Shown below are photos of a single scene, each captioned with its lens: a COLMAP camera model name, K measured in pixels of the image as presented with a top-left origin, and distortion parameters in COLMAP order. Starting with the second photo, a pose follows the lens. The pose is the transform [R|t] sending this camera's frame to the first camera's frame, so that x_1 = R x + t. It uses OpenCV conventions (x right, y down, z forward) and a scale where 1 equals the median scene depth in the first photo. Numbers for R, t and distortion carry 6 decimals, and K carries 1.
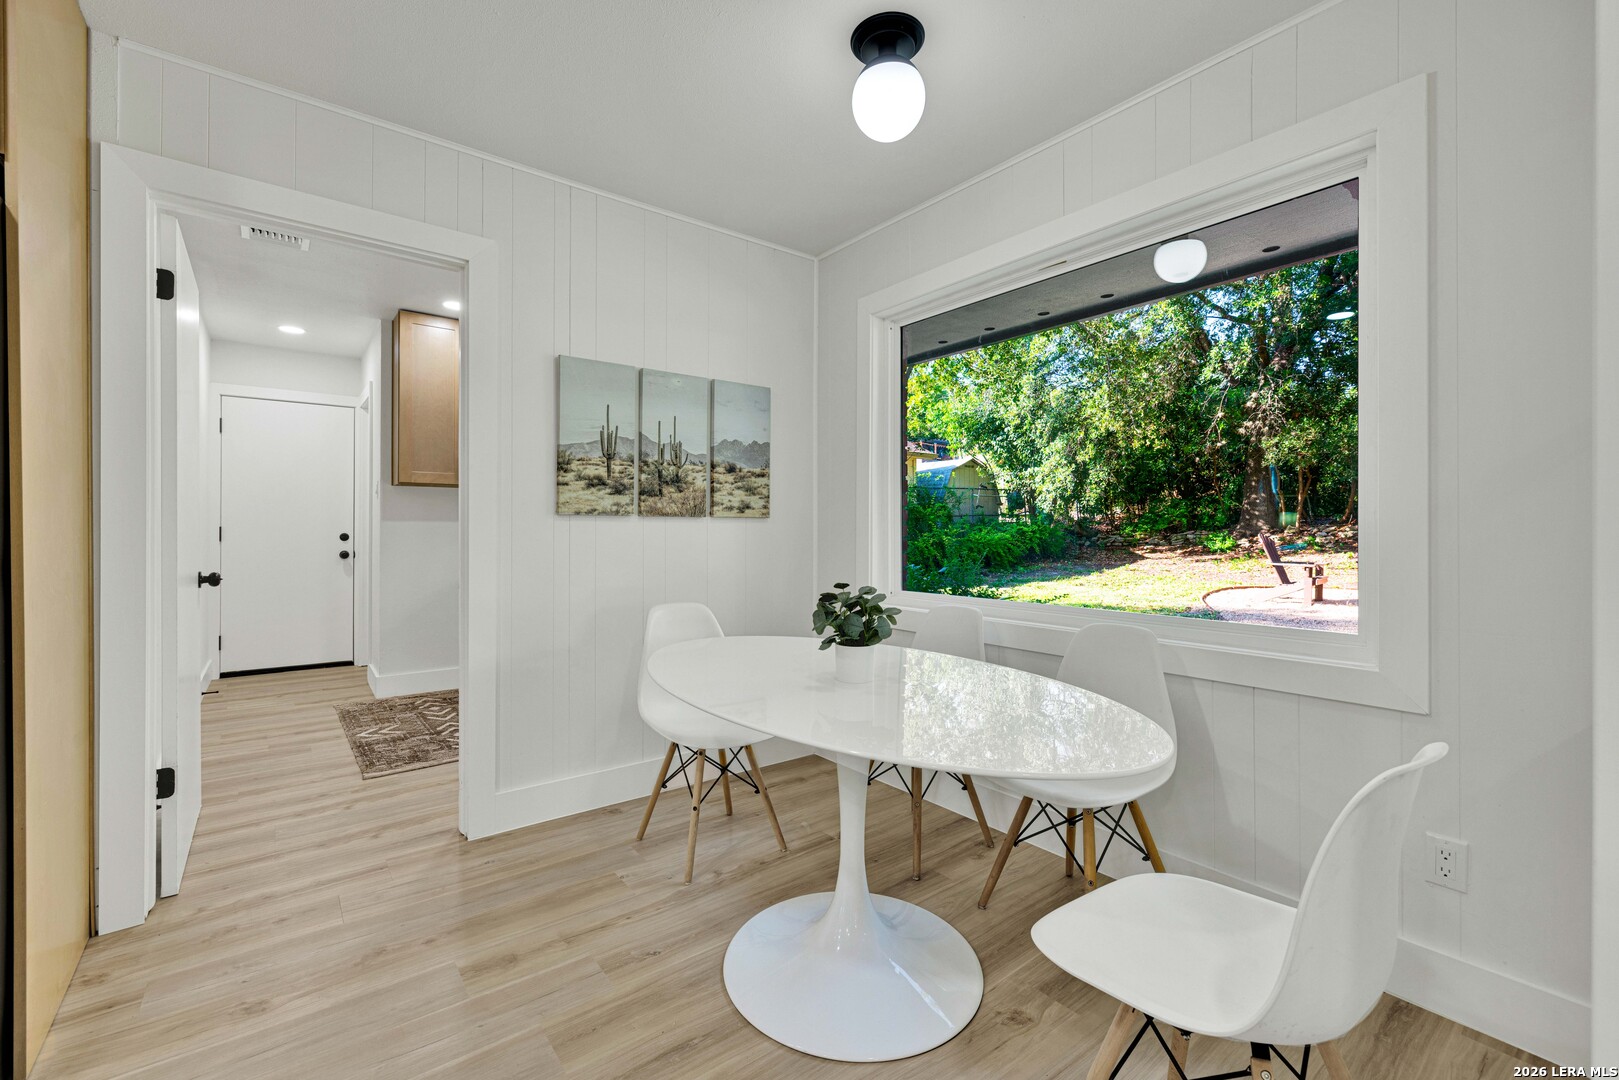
lens RADIAL K [[680.6, 0, 810.5], [0, 680.6, 539.2], [0, 0, 1]] dist [-0.003257, -0.000128]
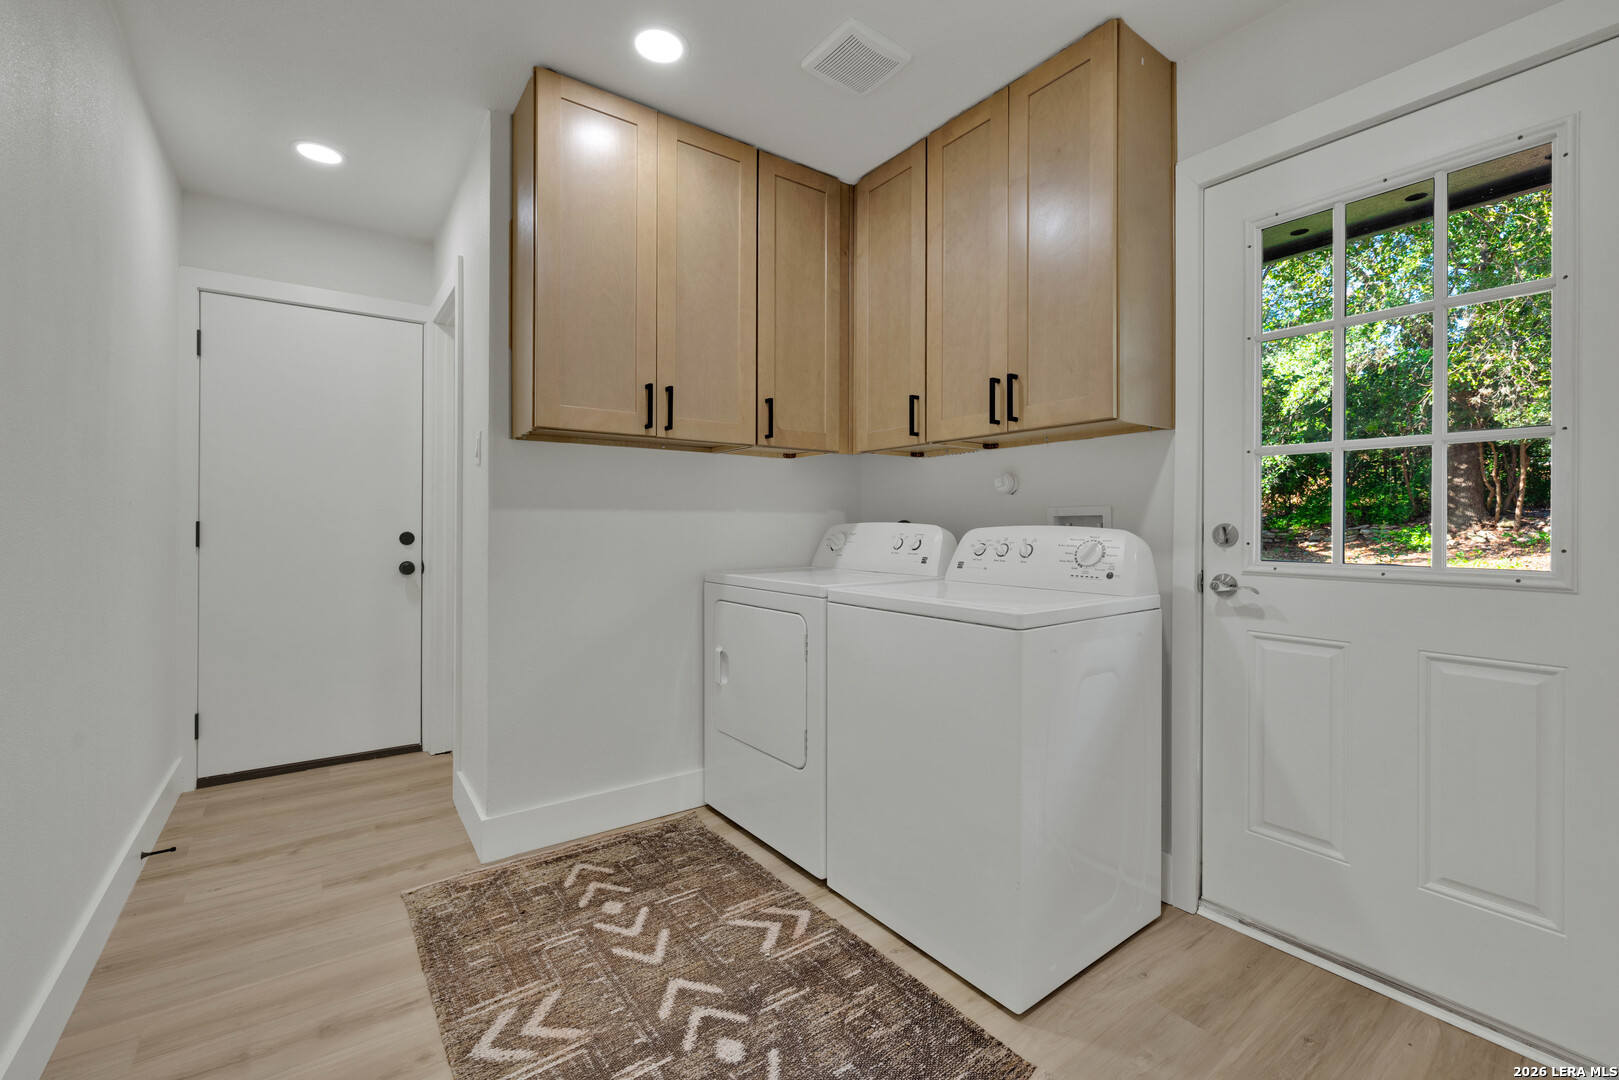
lens RADIAL K [[680.6, 0, 809.3], [0, 680.6, 530.7], [0, 0, 1]] dist [-0.003257, -0.000128]
pose [[0.999300, -0.002477, -0.037320, -0.318448], [0.002297, 0.999986, -0.004847, -0.006269], [0.037331, 0.004758, 0.999292, 0.427019]]
